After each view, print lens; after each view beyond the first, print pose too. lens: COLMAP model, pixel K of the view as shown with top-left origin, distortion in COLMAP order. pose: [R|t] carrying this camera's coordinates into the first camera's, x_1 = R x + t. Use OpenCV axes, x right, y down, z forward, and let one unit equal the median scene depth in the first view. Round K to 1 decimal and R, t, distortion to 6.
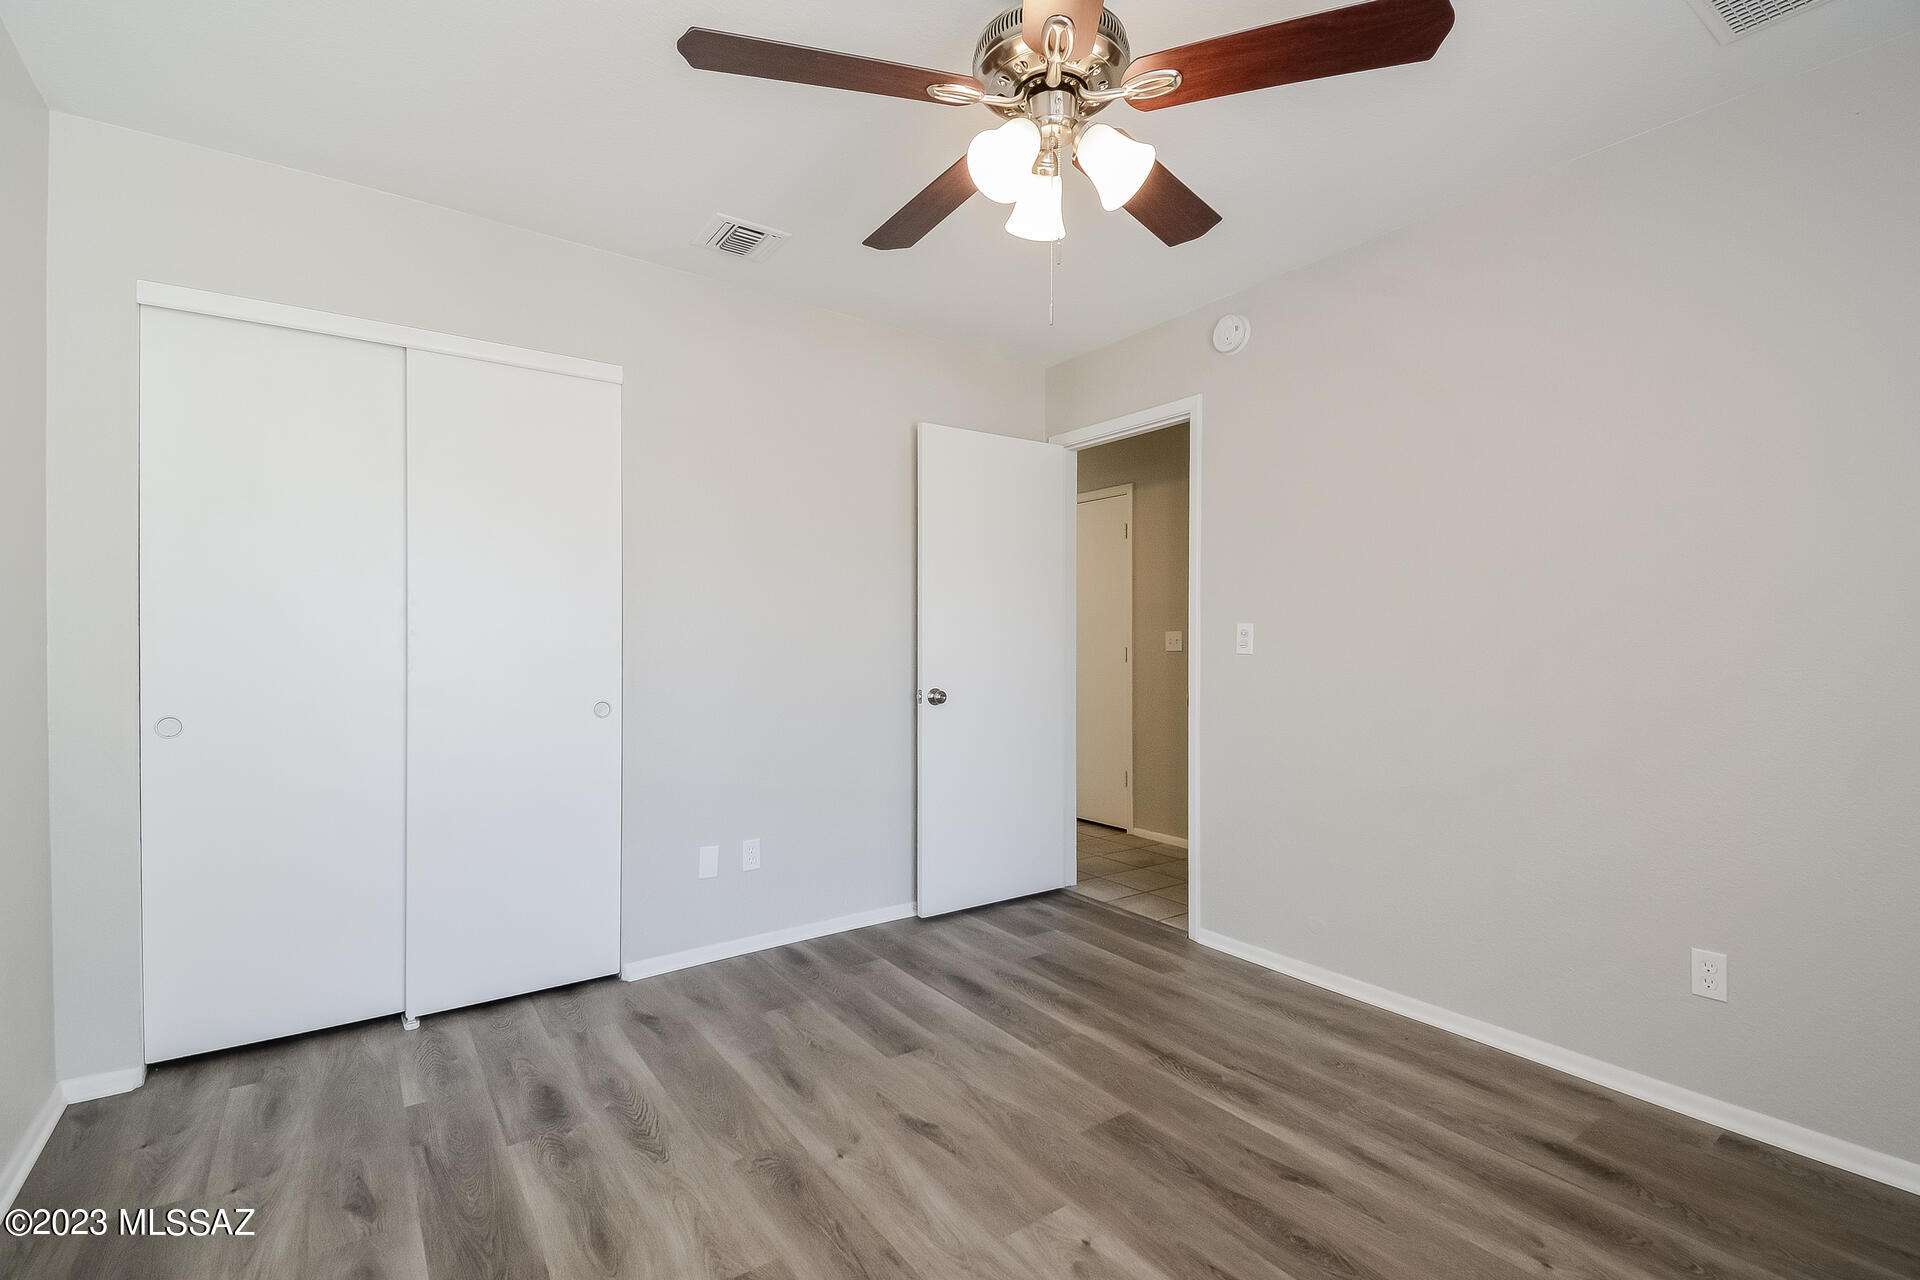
lens RADIAL K [[868.2, 0, 960.1], [0, 868.2, 644.4], [0, 0, 1]] dist [0.002485, -0.001041]
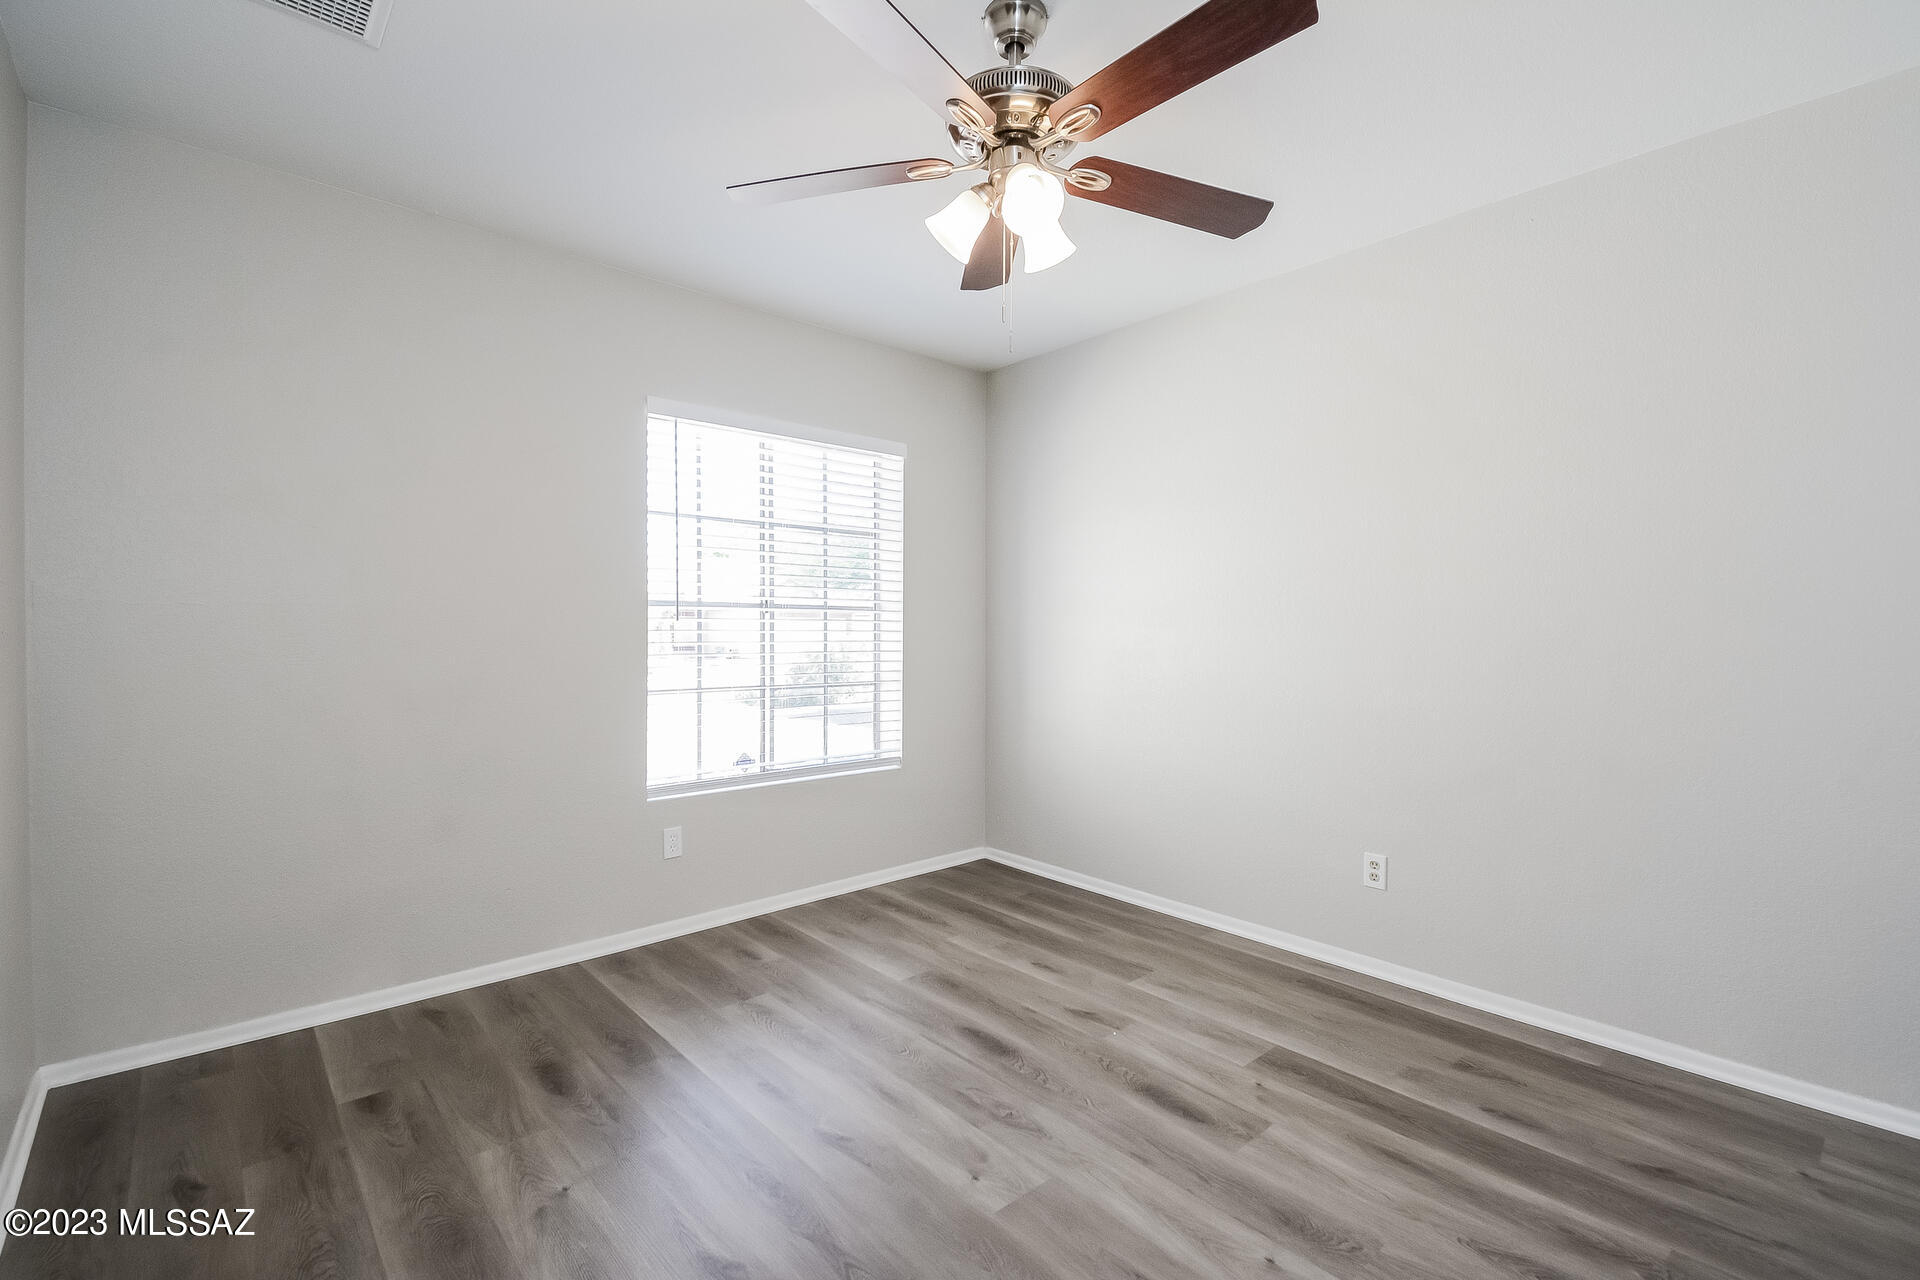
lens RADIAL K [[868.2, 0, 959.8], [0, 868.2, 637.6], [0, 0, 1]] dist [0.002485, -0.001041]
pose [[-0.994767, -0.005407, -0.102027, 0.265882], [-0.006069, 0.999963, 0.006175, -0.002428], [0.101990, 0.006762, -0.994762, 1.975817]]
